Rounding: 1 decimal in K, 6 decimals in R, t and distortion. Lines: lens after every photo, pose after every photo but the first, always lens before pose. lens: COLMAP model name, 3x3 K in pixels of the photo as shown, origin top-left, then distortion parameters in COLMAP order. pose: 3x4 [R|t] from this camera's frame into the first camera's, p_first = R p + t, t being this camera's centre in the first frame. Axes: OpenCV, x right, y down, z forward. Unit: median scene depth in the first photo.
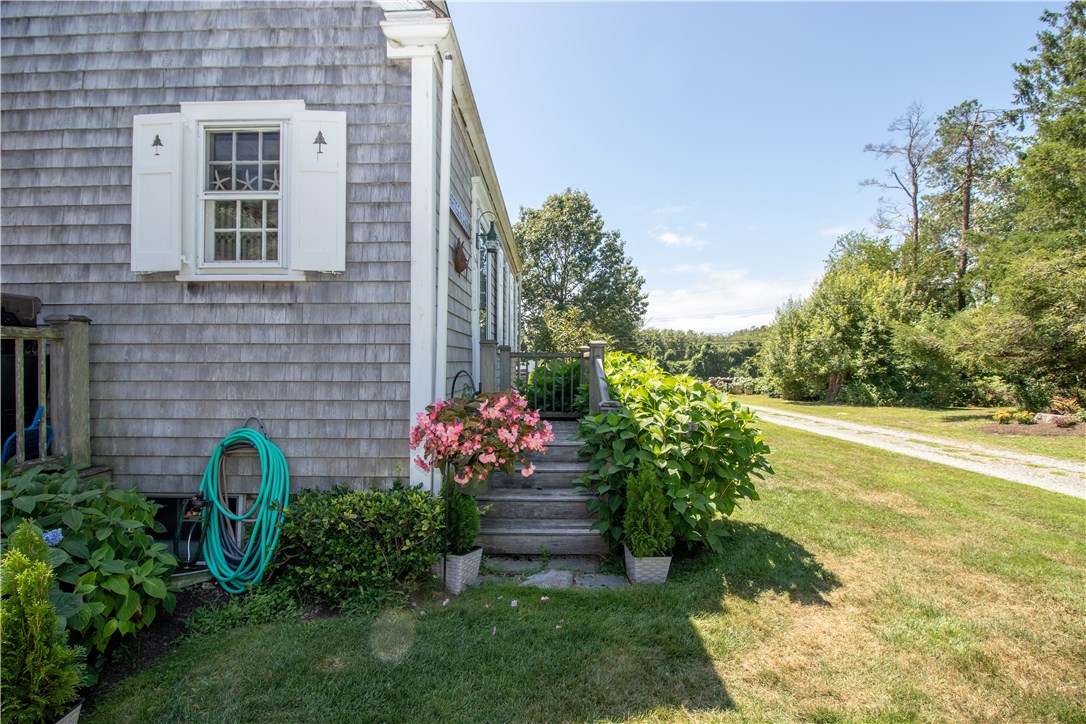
lens RADIAL K [[512.0, 0, 549.3], [0, 512.0, 361.1], [0, 0, 1]] dist [-0.007797, -0.006317]
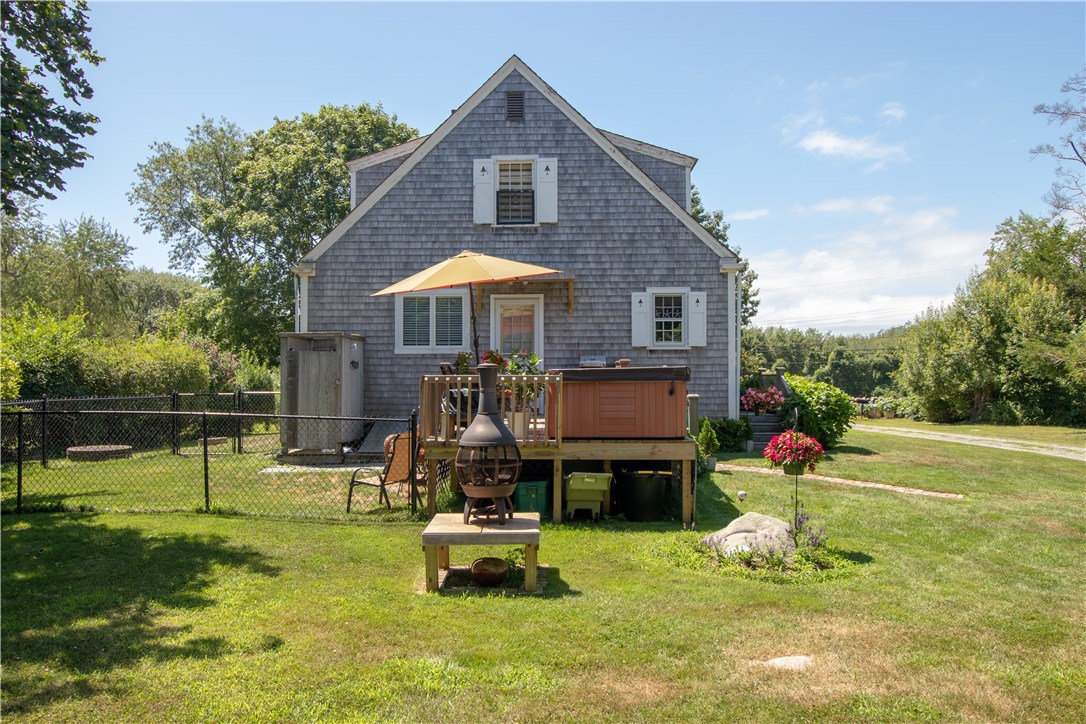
lens RADIAL K [[882.7, 0, 537.0], [0, 882.7, 362.3], [0, 0, 1]] dist [0.000270, -0.011872]
pose [[0.999521, -0.003179, -0.030791, -0.185519], [0.002630, 0.999837, -0.017853, 0.000577], [0.030843, 0.017763, 0.999366, -0.623420]]
